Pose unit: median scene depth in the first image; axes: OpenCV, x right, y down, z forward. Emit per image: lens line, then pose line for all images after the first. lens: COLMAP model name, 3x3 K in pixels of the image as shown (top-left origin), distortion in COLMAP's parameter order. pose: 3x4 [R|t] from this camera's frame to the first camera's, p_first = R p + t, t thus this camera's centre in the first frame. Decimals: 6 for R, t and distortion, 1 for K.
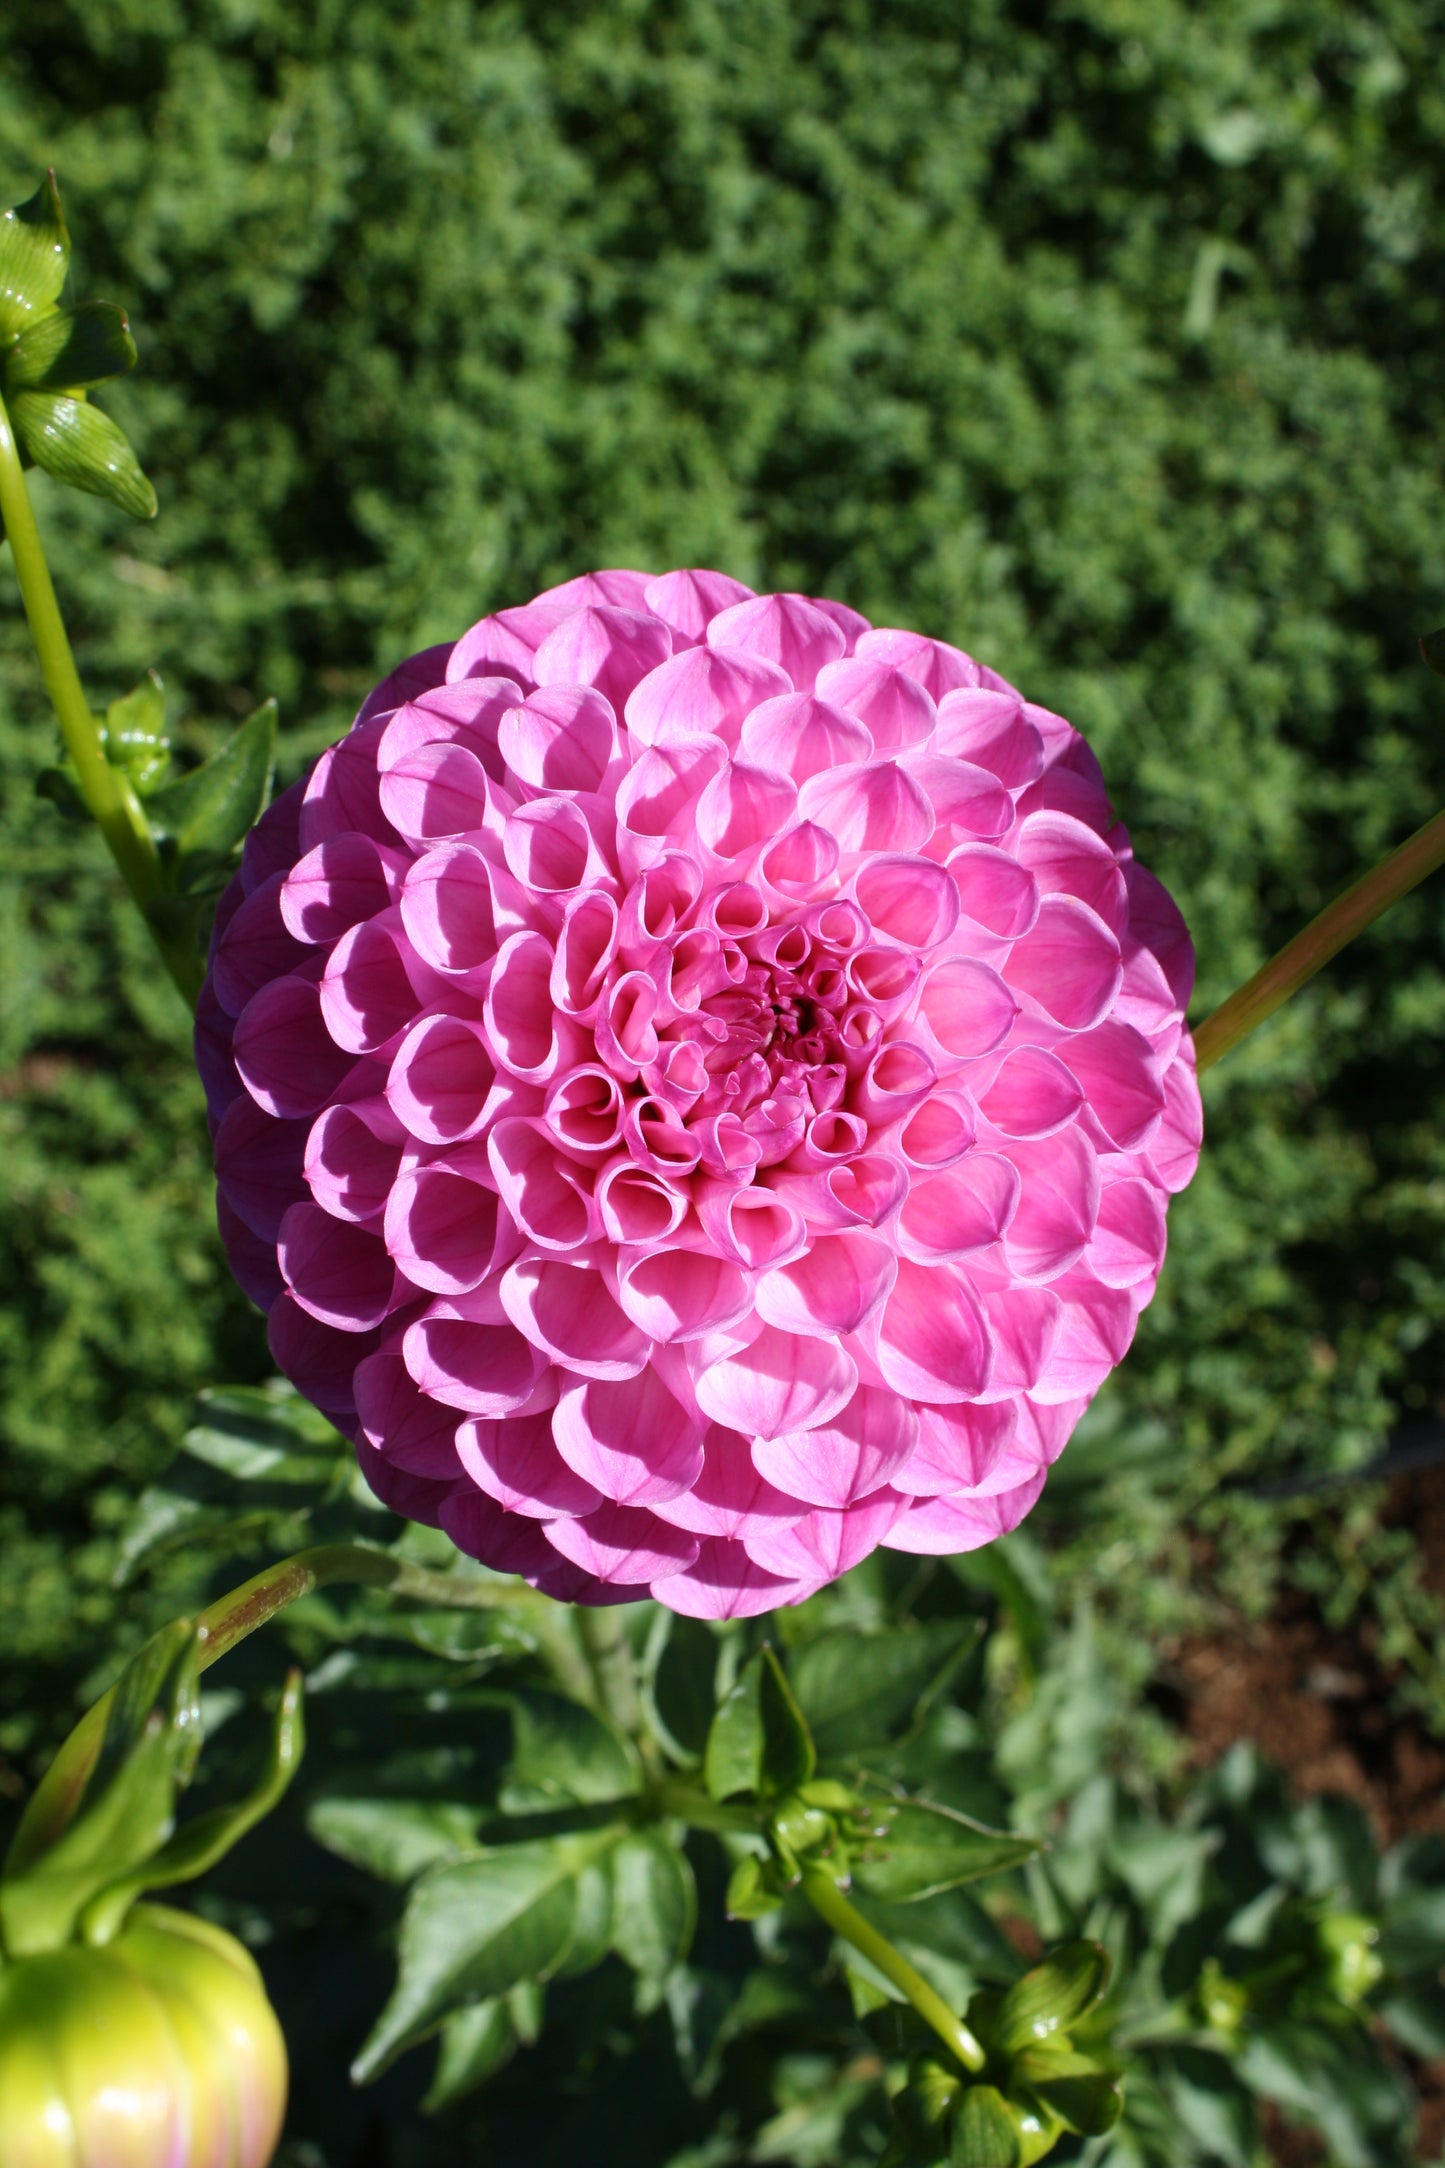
lens RADIAL K [[3038.8, 0, 722.4], [0, 3038.8, 1071.3], [0, 0, 1]] dist [-0.040571, 0.065998]
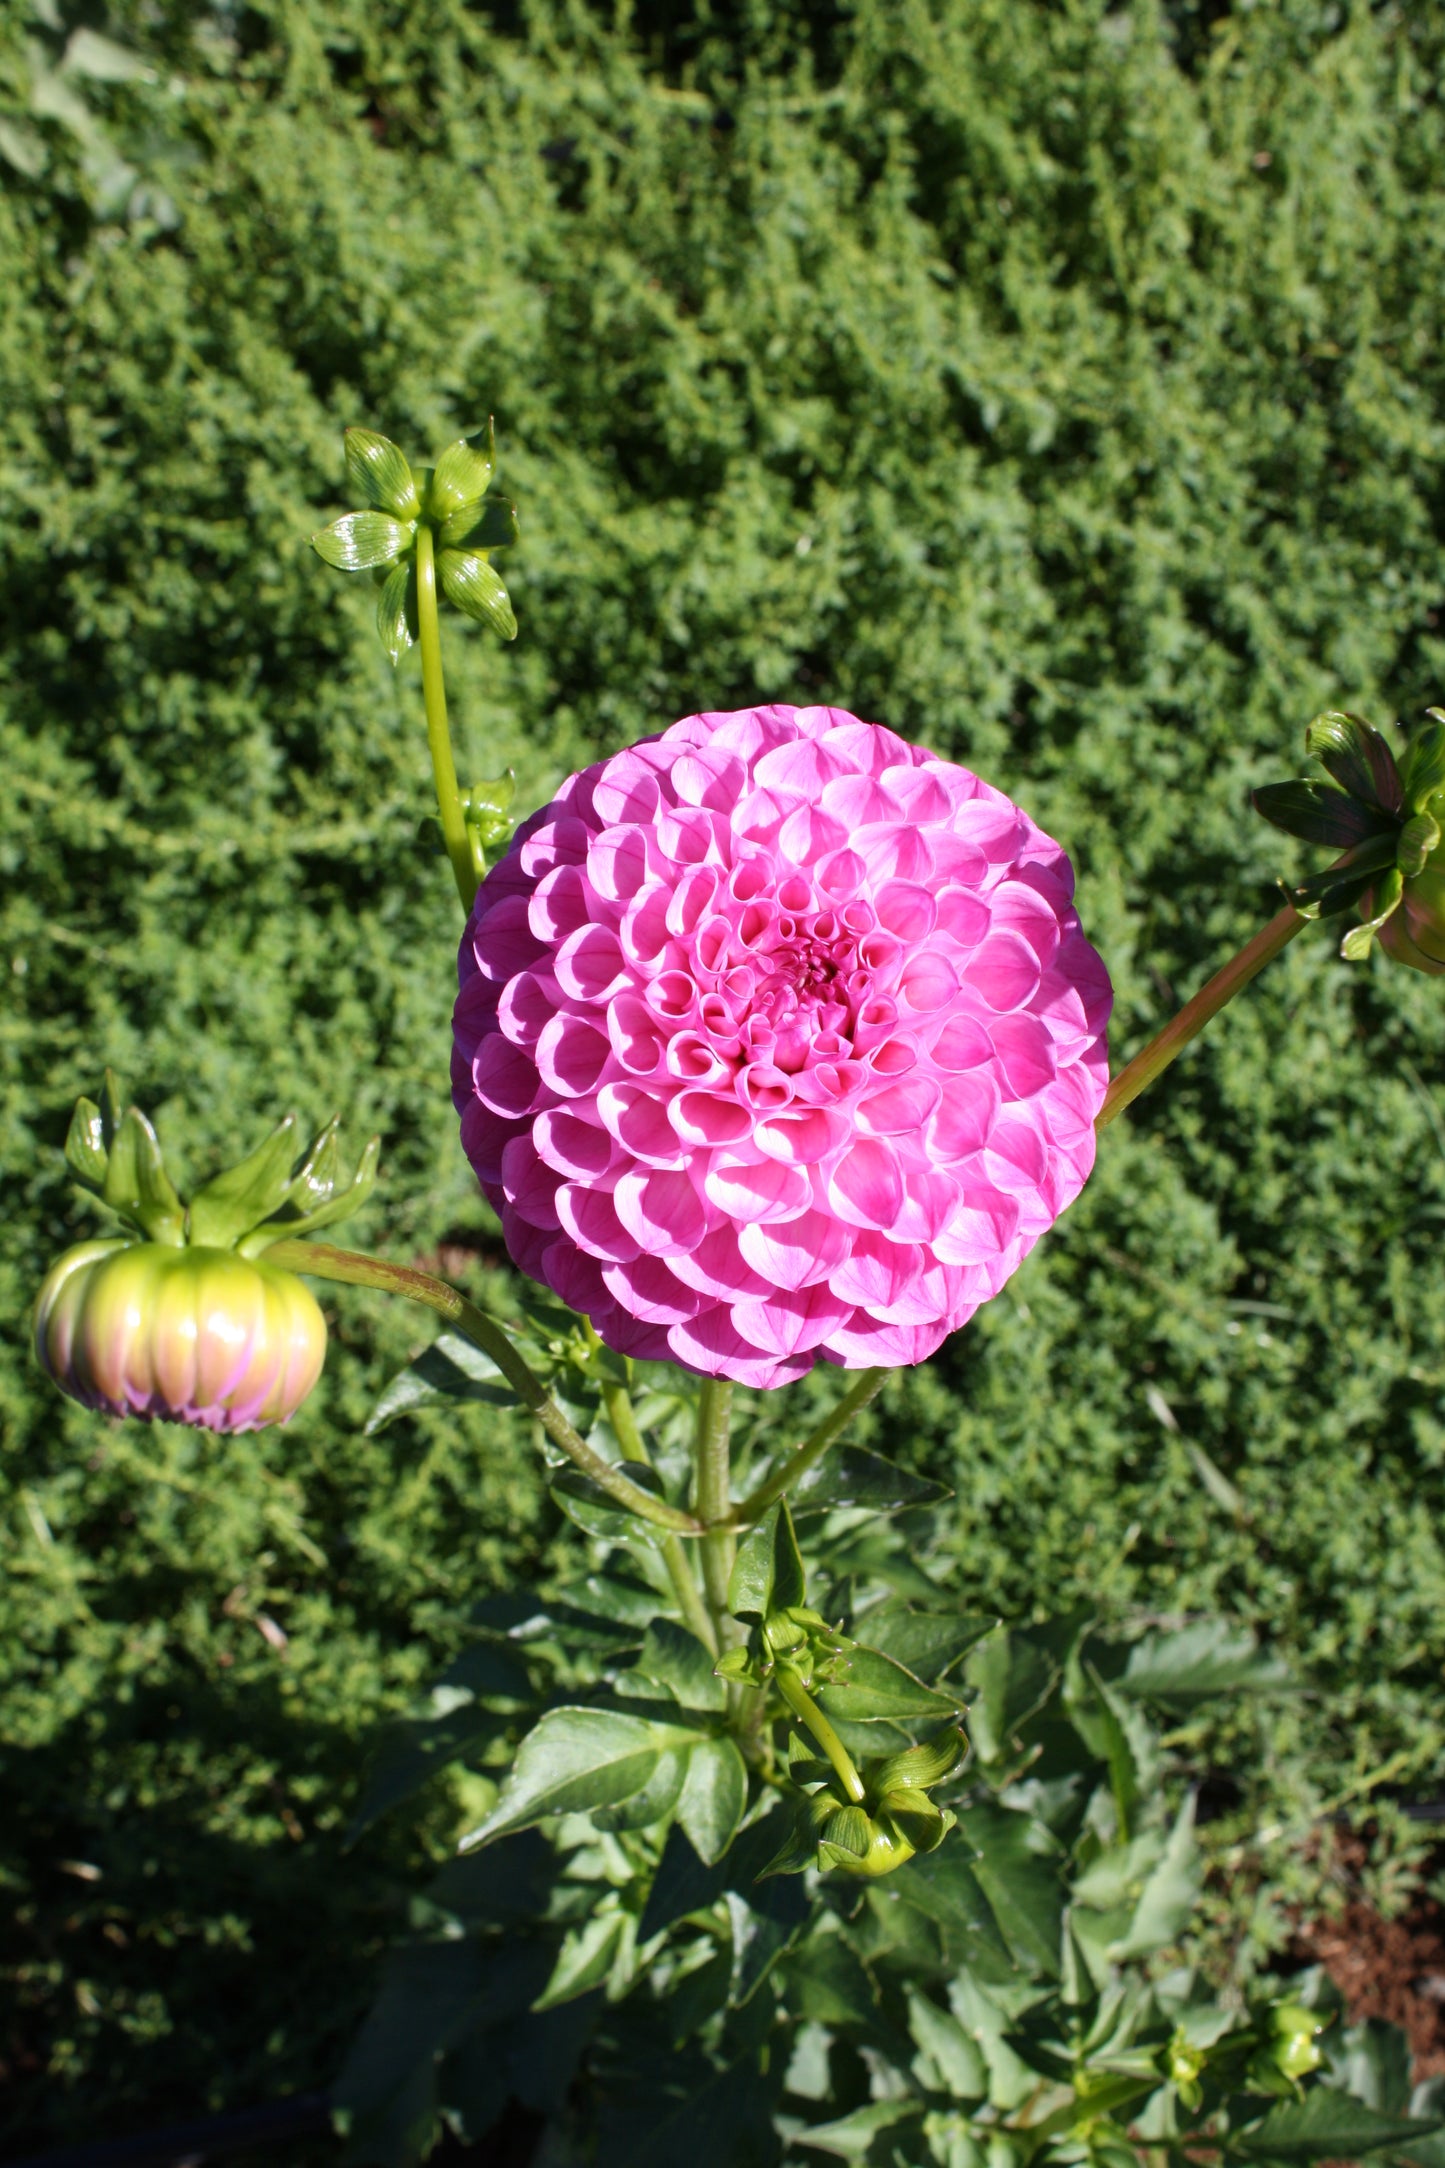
lens RADIAL K [[3042.2, 0, 722.5], [0, 3042.2, 1084.0], [0, 0, 1]] dist [-0.016539, -0.039993]
pose [[0.968853, 0.171978, -0.178179, 0.083118], [-0.197682, 0.970476, -0.138199, 0.083369], [0.149152, 0.169118, 0.974245, -0.163987]]
